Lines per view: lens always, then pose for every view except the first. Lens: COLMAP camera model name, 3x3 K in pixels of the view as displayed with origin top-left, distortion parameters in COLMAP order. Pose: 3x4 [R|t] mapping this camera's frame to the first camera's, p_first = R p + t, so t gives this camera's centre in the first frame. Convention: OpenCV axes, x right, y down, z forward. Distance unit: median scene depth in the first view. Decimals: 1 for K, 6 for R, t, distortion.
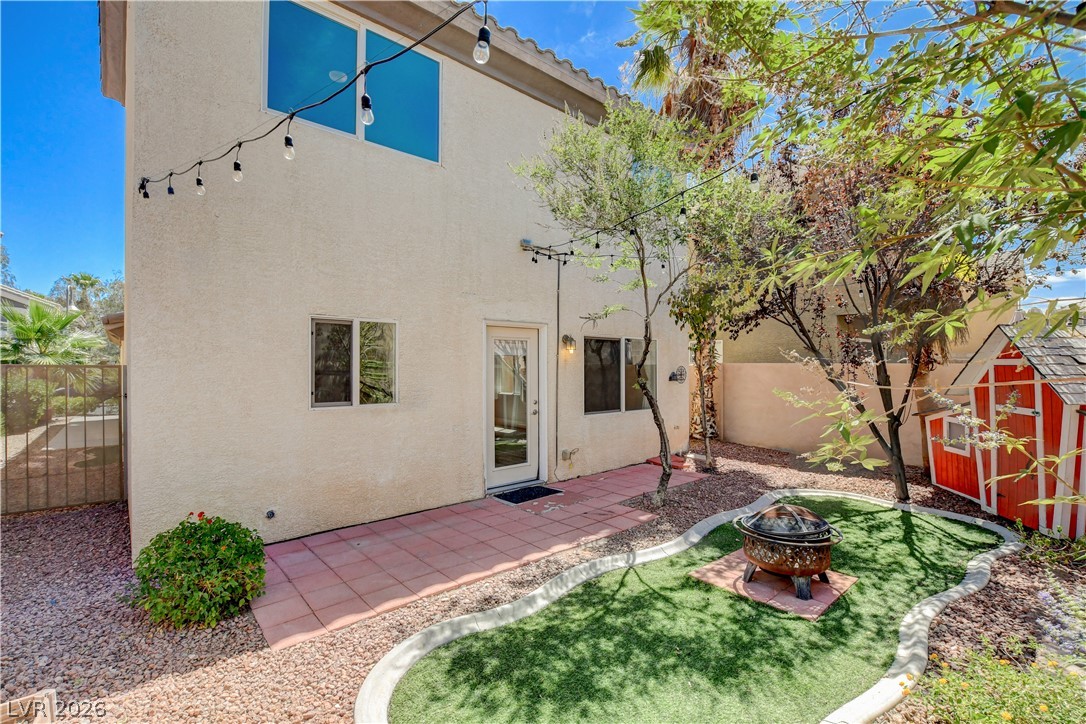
lens RADIAL K [[490.1, 0, 542.6], [0, 490.1, 367.0], [0, 0, 1]] dist [-0.021568, 0.001358]
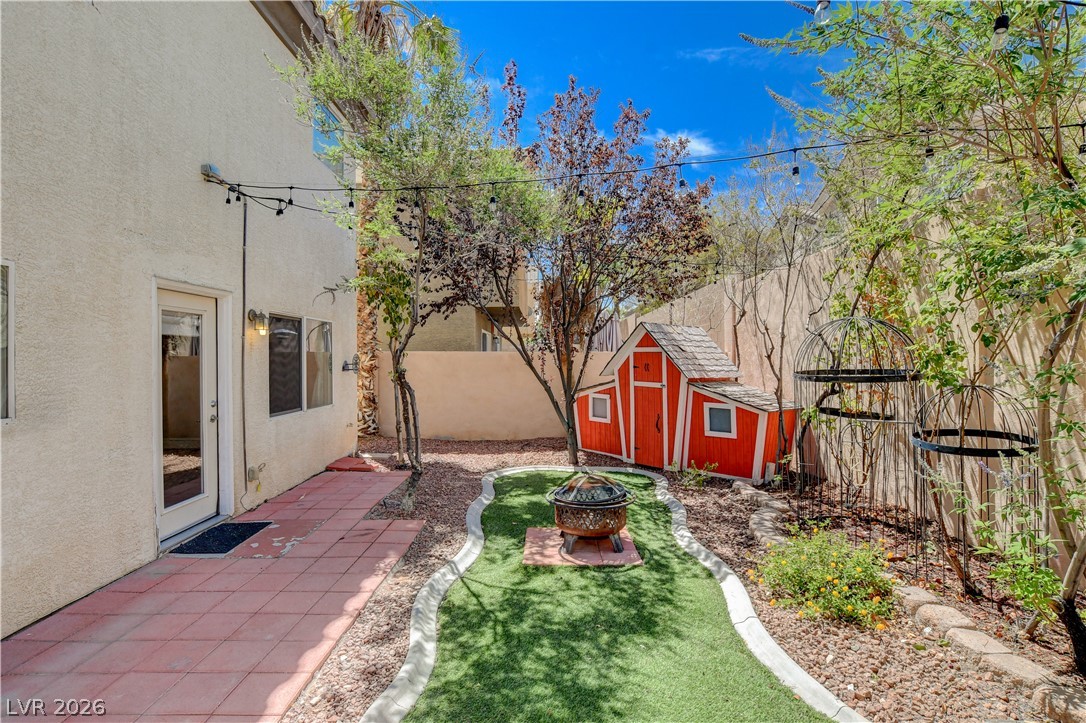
lens RADIAL K [[538.4, 0, 550.6], [0, 538.4, 357.6], [0, 0, 1]] dist [-0.014301, 0.000427]
pose [[0.653227, -0.001520, 0.757160, -0.446332], [0.003111, 0.999995, -0.000676, 0.013874], [-0.757156, 0.002797, 0.653229, 0.238957]]
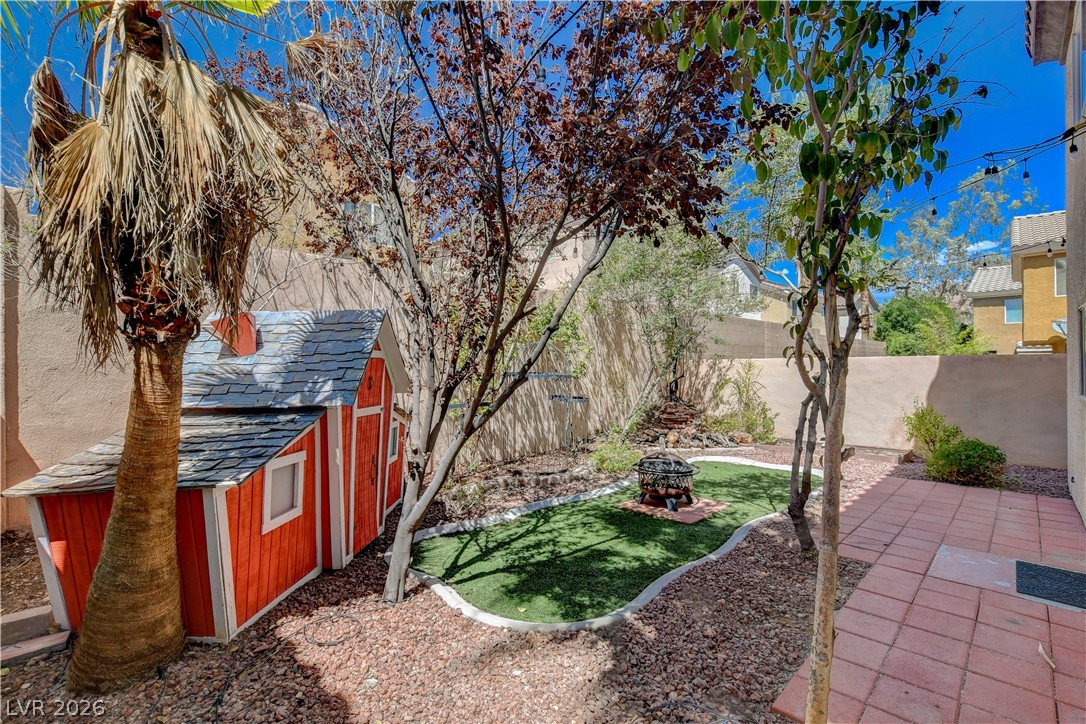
lens RADIAL K [[500.5, 0, 543.0], [0, 500.5, 362.0], [0, 0, 1]] dist [-0.014114, -0.000110]
pose [[-0.997213, 0.007123, -0.074265, 0.890626], [0.007184, 0.999974, -0.000548, 0.006076], [0.074259, -0.001080, -0.997238, 2.270589]]
